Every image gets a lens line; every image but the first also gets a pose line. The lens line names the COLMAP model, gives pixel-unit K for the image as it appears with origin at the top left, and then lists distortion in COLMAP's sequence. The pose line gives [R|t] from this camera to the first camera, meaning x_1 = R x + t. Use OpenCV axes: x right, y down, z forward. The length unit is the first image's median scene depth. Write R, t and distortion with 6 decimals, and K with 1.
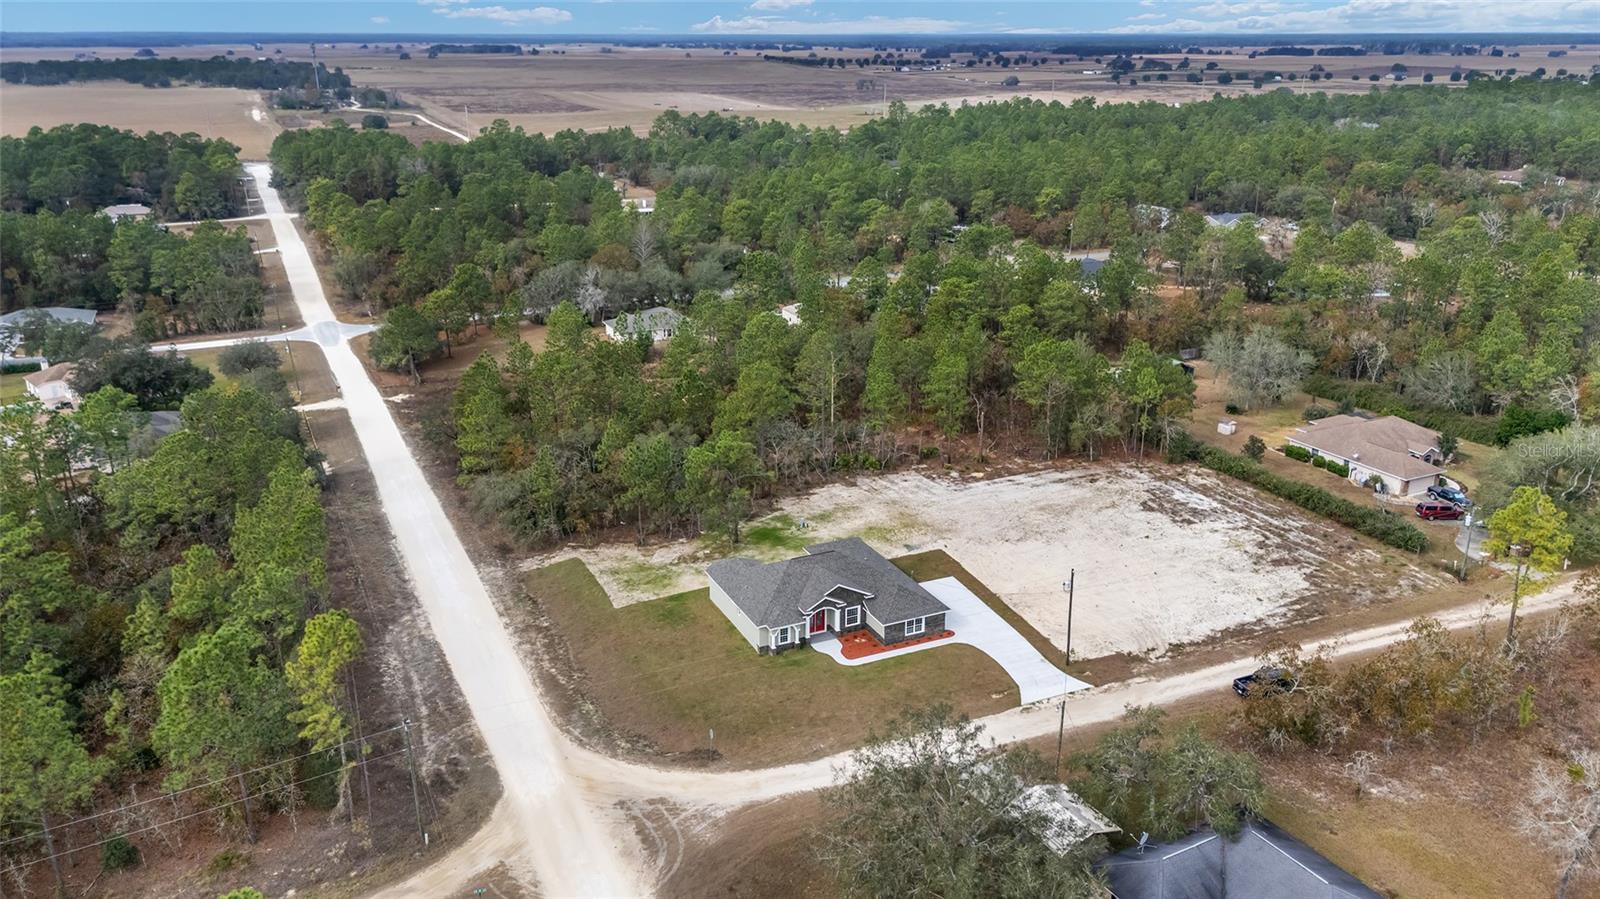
lens RADIAL K [[1190.7, 0, 800.0], [0, 1190.7, 449.5], [0, 0, 1]] dist [0.098815, -0.125764]
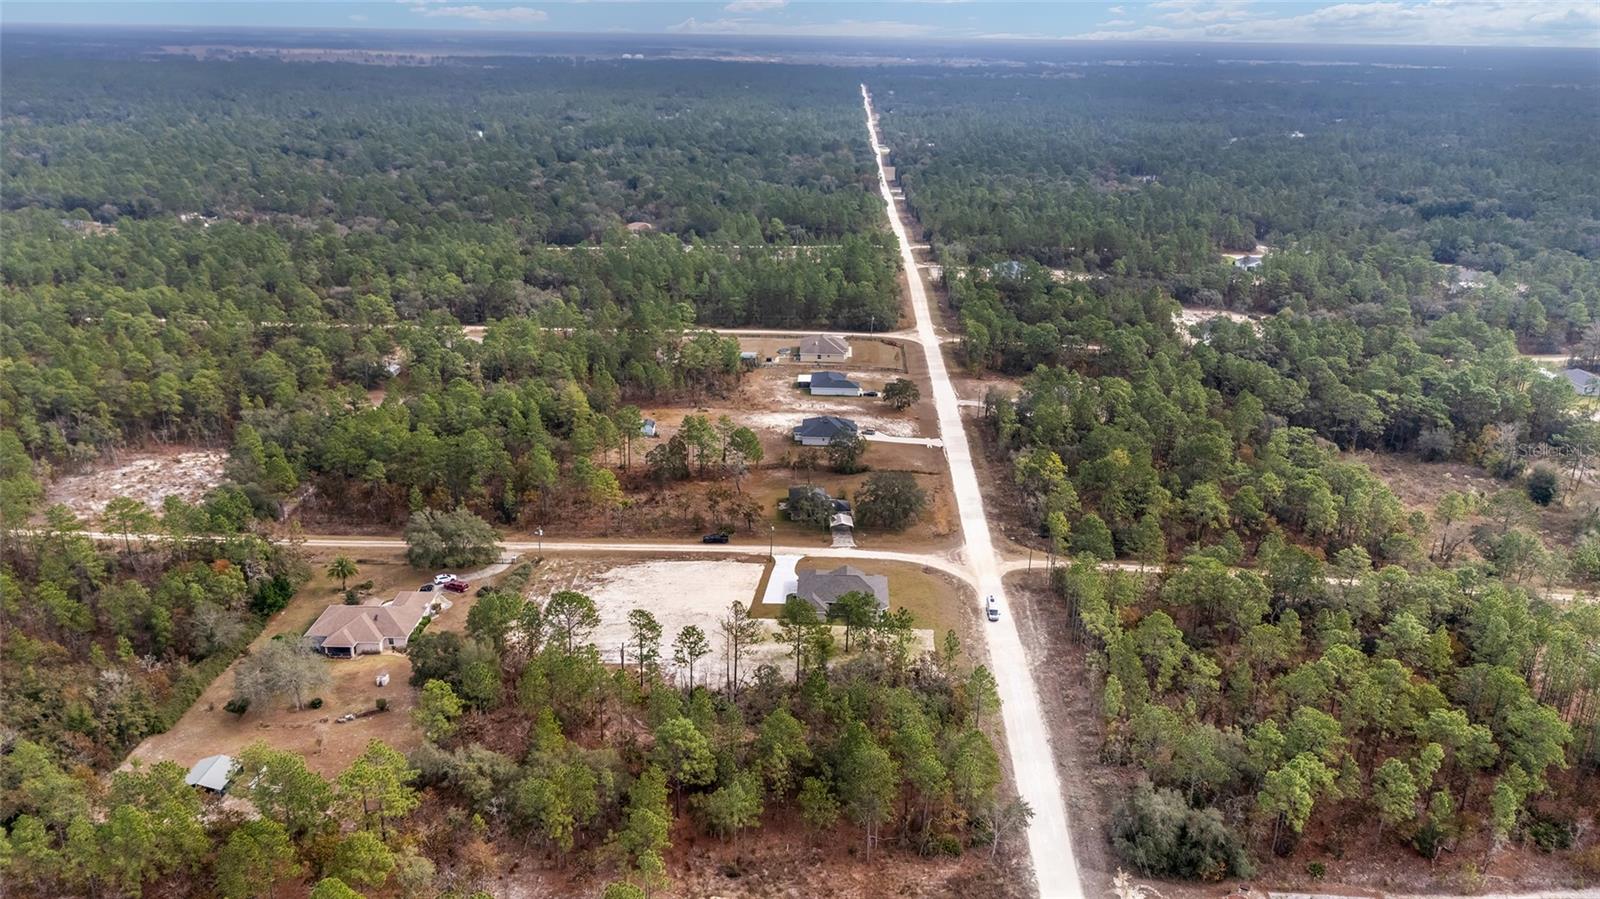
lens RADIAL K [[1169.6, 0, 800.0], [0, 1169.6, 449.5], [0, 0, 1]] dist [0.096185, -0.118598]
pose [[-0.889302, -0.164068, 0.426877, -0.643317], [0.137490, 0.794329, 0.591725, -1.114277], [-0.436164, 0.584913, -0.683840, 1.963467]]
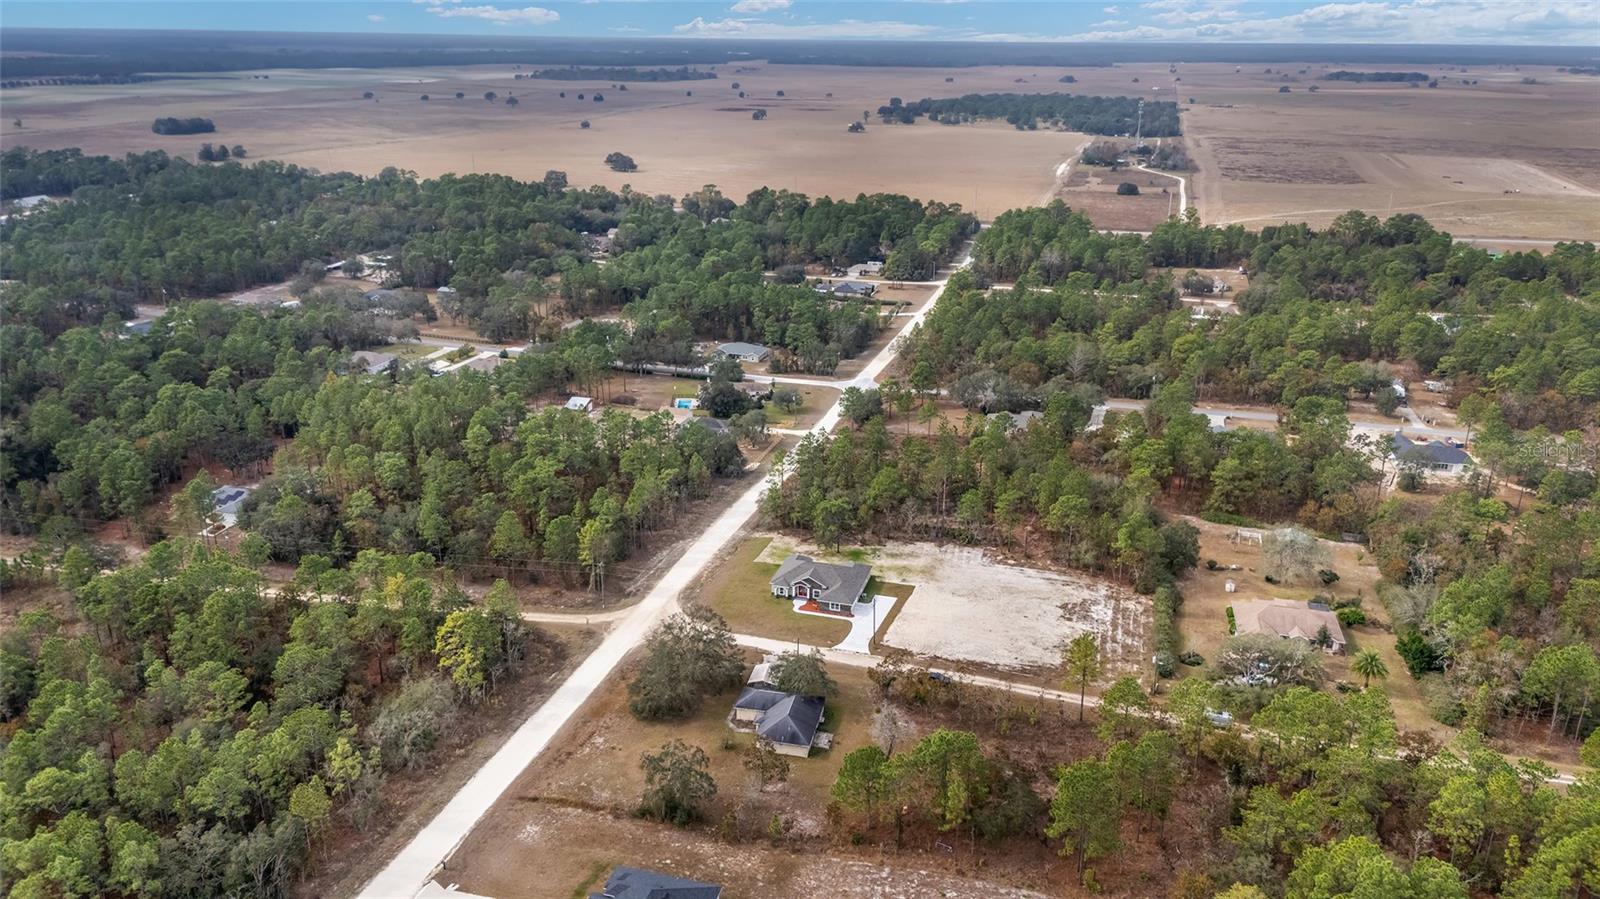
lens RADIAL K [[1169.6, 0, 800.0], [0, 1169.6, 449.5], [0, 0, 1]] dist [0.096185, -0.118598]
pose [[0.754369, 0.226580, -0.616108, 1.049045], [-0.226022, 0.970808, 0.080280, -0.229138], [0.616313, 0.078693, 0.783559, -0.576800]]
